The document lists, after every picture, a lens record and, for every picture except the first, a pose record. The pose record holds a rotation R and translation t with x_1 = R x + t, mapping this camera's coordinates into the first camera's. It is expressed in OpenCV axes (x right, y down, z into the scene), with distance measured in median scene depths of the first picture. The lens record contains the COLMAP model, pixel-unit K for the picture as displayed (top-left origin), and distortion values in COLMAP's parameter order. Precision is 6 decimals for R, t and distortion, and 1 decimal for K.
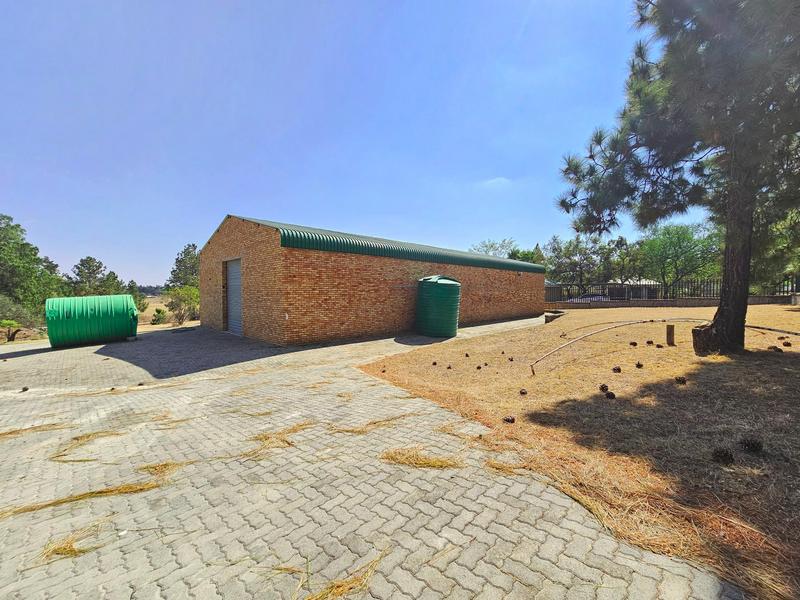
lens RADIAL K [[326.6, 0, 407.4], [0, 326.6, 301.1], [0, 0, 1]] dist [0.000711, 0.000298]
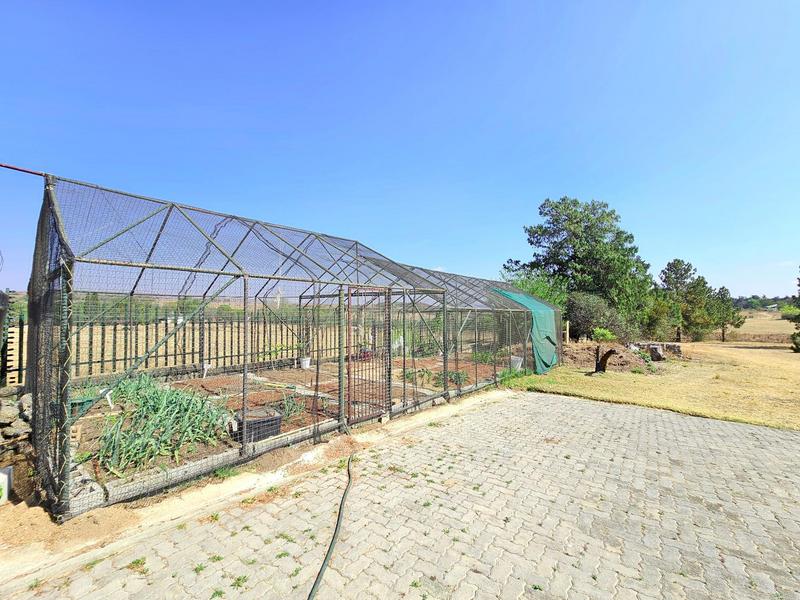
lens RADIAL K [[326.6, 0, 407.4], [0, 326.6, 301.1], [0, 0, 1]] dist [0.000711, 0.000298]
pose [[0.136755, -0.021063, -0.990381, -1.231804], [-0.022769, 0.999443, -0.024400, 0.055155], [0.990343, 0.025887, 0.136199, 1.038720]]
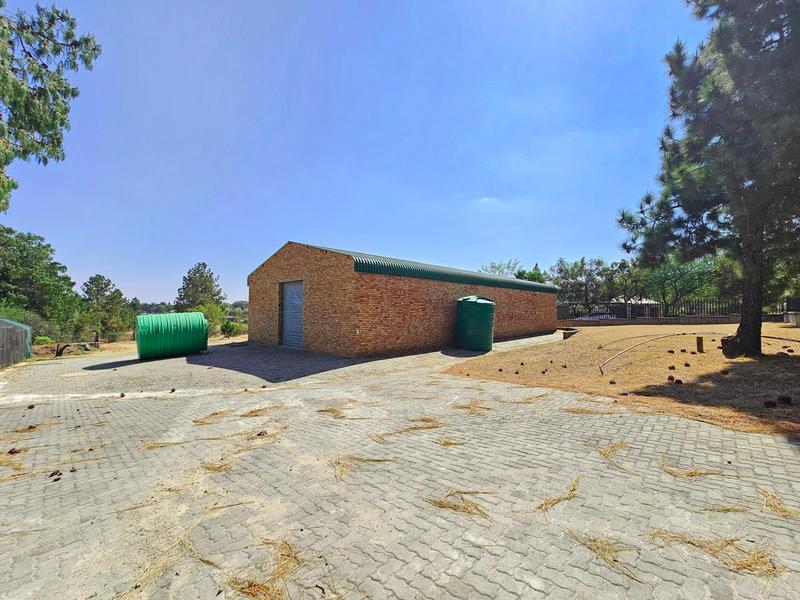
lens RADIAL K [[326.6, 0, 407.4], [0, 326.6, 301.1], [0, 0, 1]] dist [0.000711, 0.000298]
pose [[0.999835, 0.002810, 0.017963, -0.179037], [-0.001817, 0.998483, -0.055023, 0.002643], [-0.018090, 0.054981, 0.998323, -0.132284]]
